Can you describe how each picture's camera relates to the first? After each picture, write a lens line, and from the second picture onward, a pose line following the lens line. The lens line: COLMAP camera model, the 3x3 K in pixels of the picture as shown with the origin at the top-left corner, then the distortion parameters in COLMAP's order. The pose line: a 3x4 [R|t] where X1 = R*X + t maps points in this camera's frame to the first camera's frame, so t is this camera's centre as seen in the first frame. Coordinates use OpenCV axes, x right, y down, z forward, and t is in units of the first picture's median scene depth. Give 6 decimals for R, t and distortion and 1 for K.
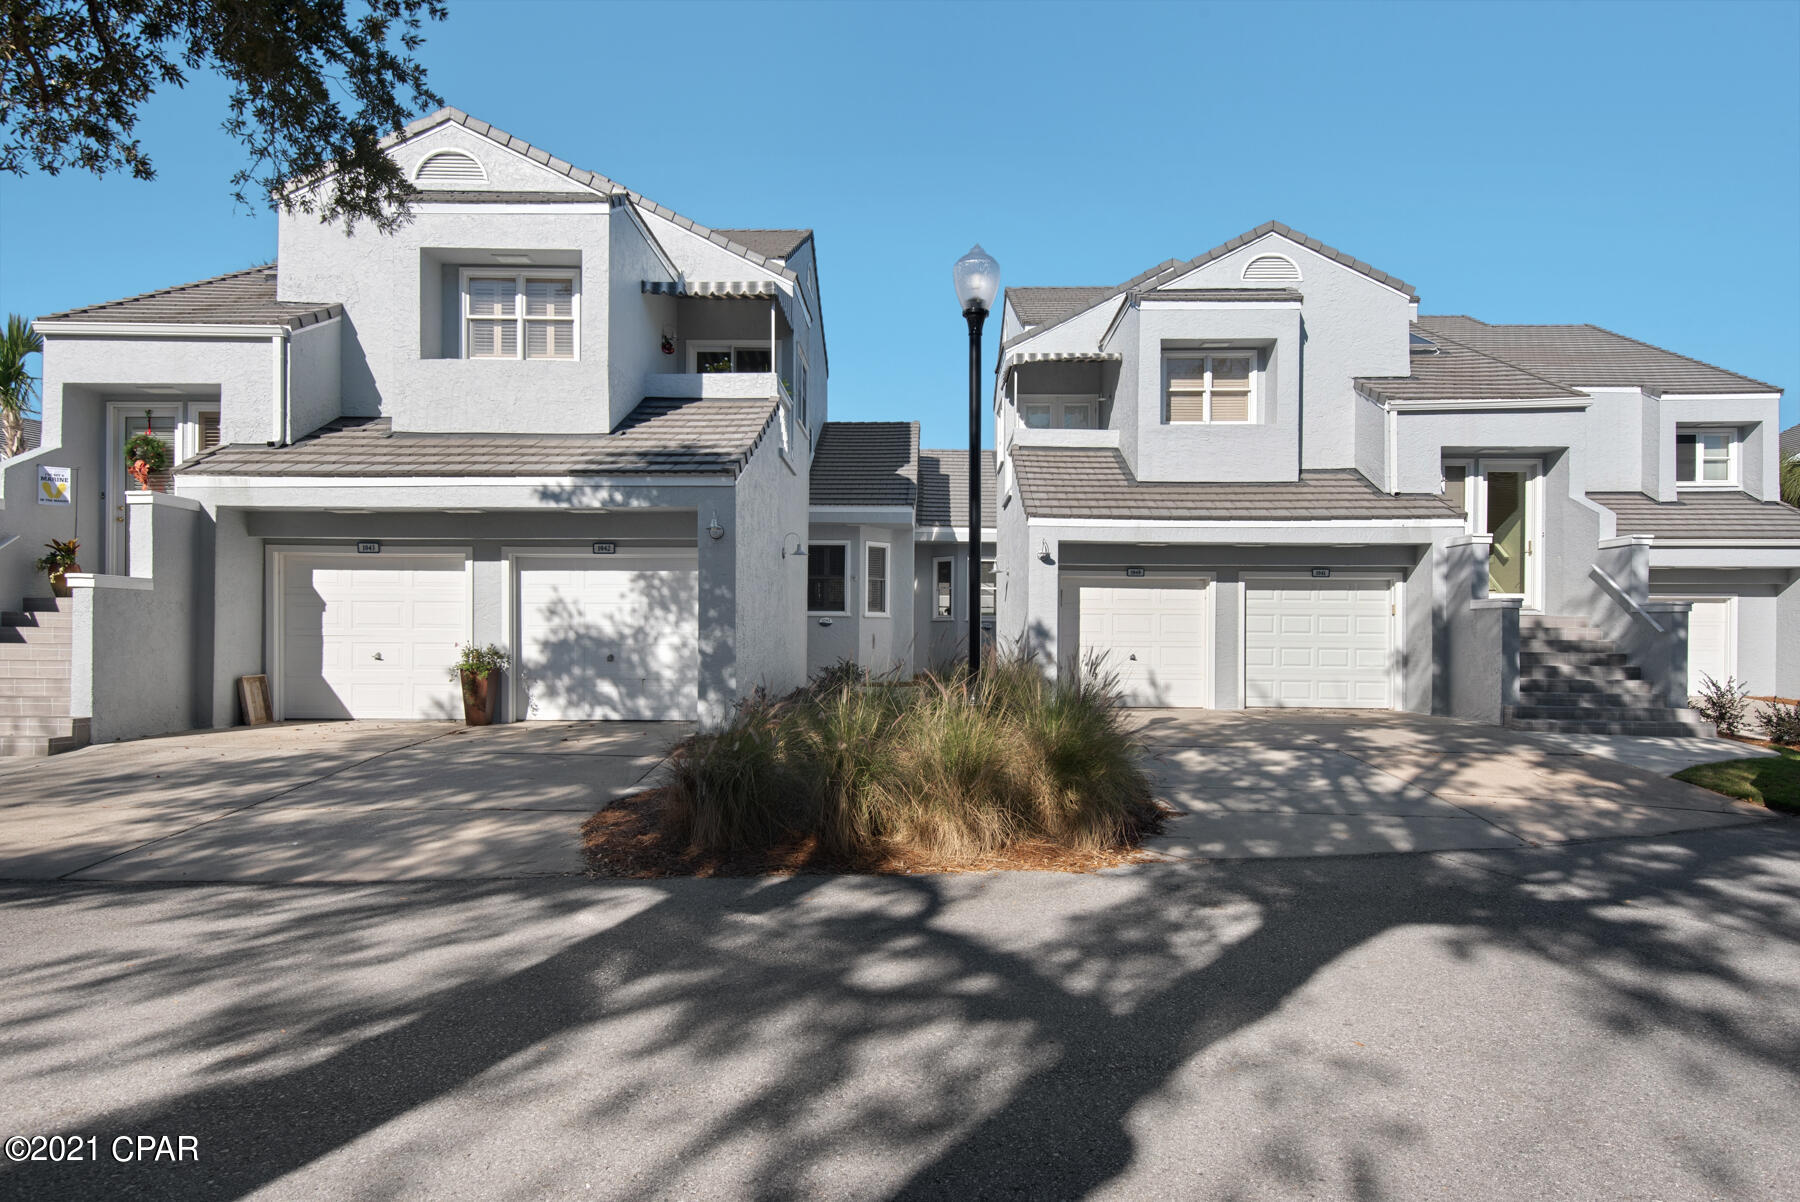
lens RADIAL K [[1083.9, 0, 903.1], [0, 1083.9, 627.8], [0, 0, 1]] dist [0.057183, -0.061568]
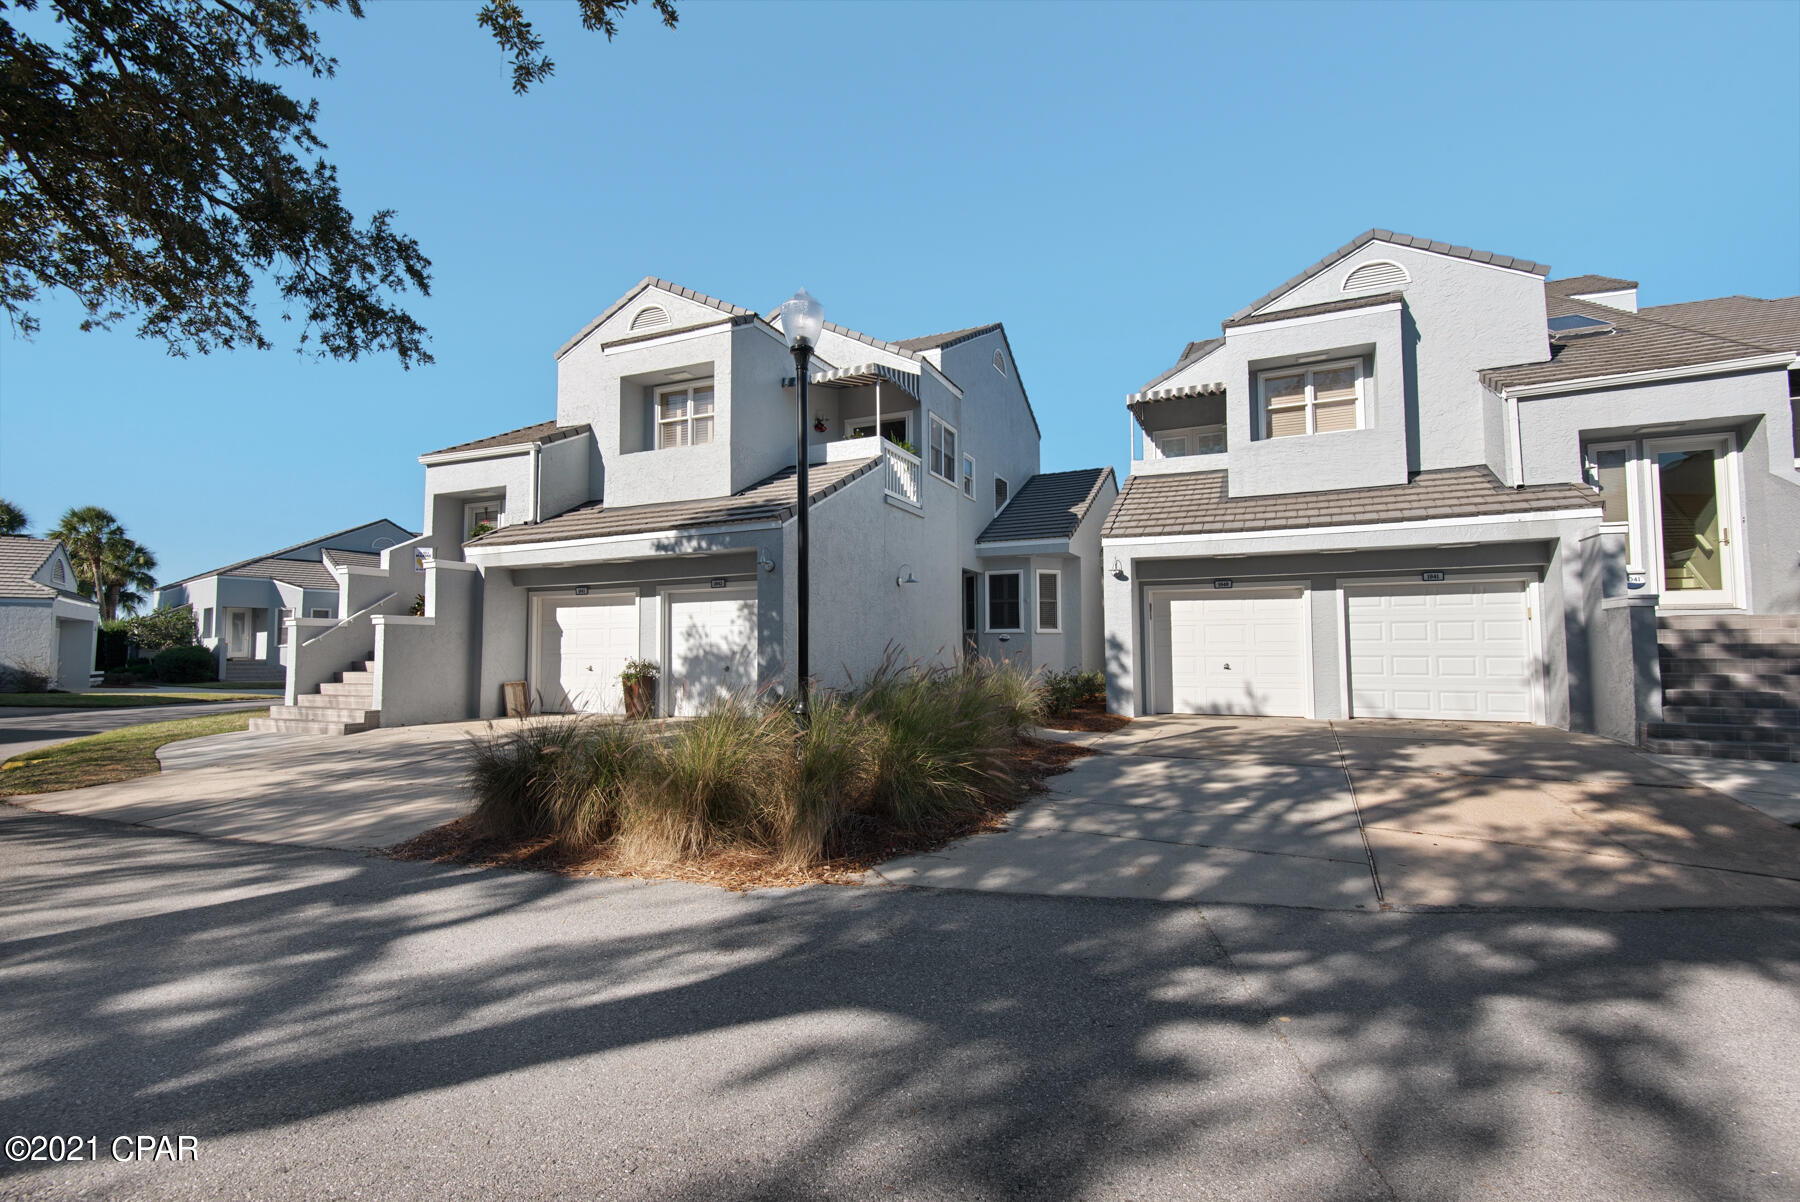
lens RADIAL K [[824.1, 0, 900.0], [0, 824.1, 601.0], [0, 0, 1]] dist [0.023370, -0.013953]
pose [[0.913626, -0.036508, -0.404914, 0.291345], [0.015045, 0.998314, -0.056064, 0.004760], [0.406278, 0.045129, 0.912634, 0.180424]]
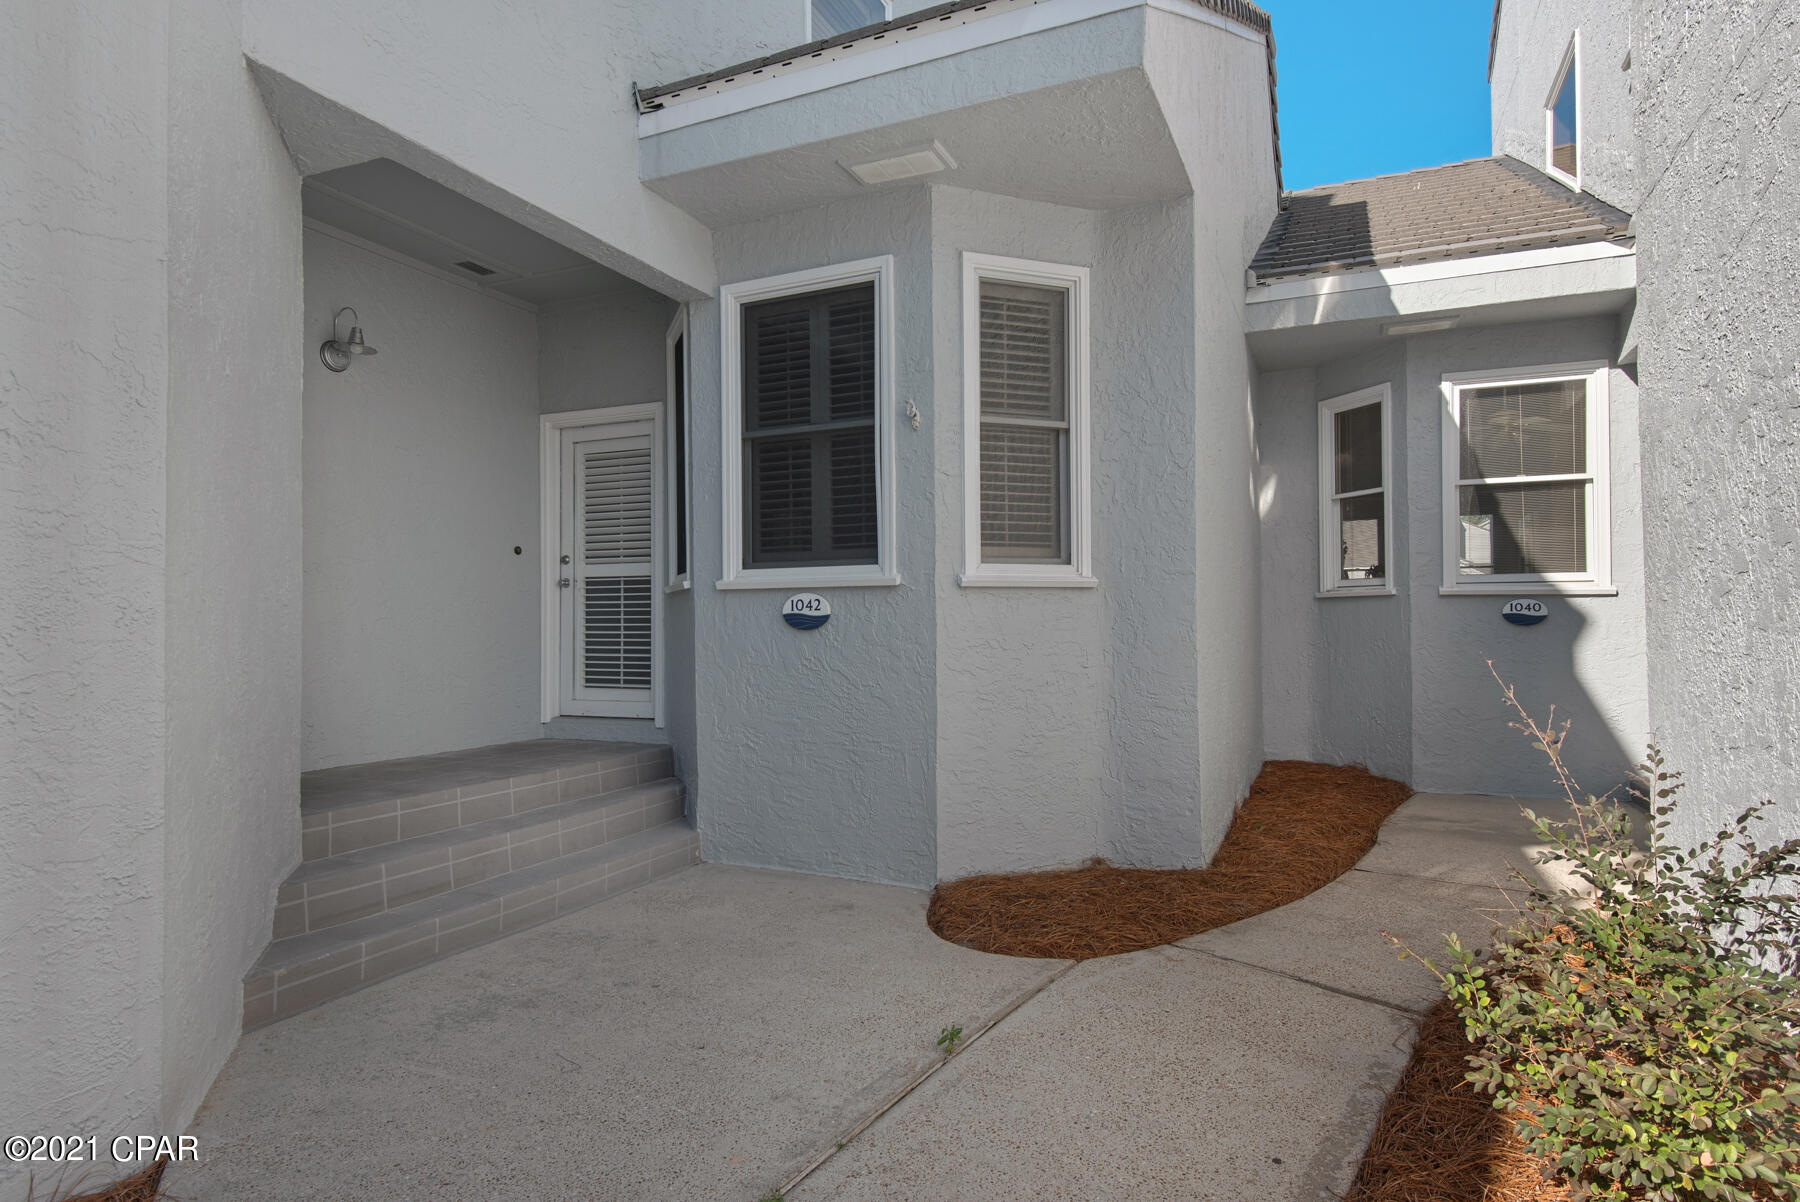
lens RADIAL K [[976.9, 0, 900.0], [0, 976.9, 601.0], [0, 0, 1]] dist [0.000382, 0.000047]
pose [[0.916785, -0.021596, -0.398796, 0.050105], [0.017644, 0.999752, -0.013577, -0.006840], [0.398990, 0.005411, 0.916939, 1.220874]]
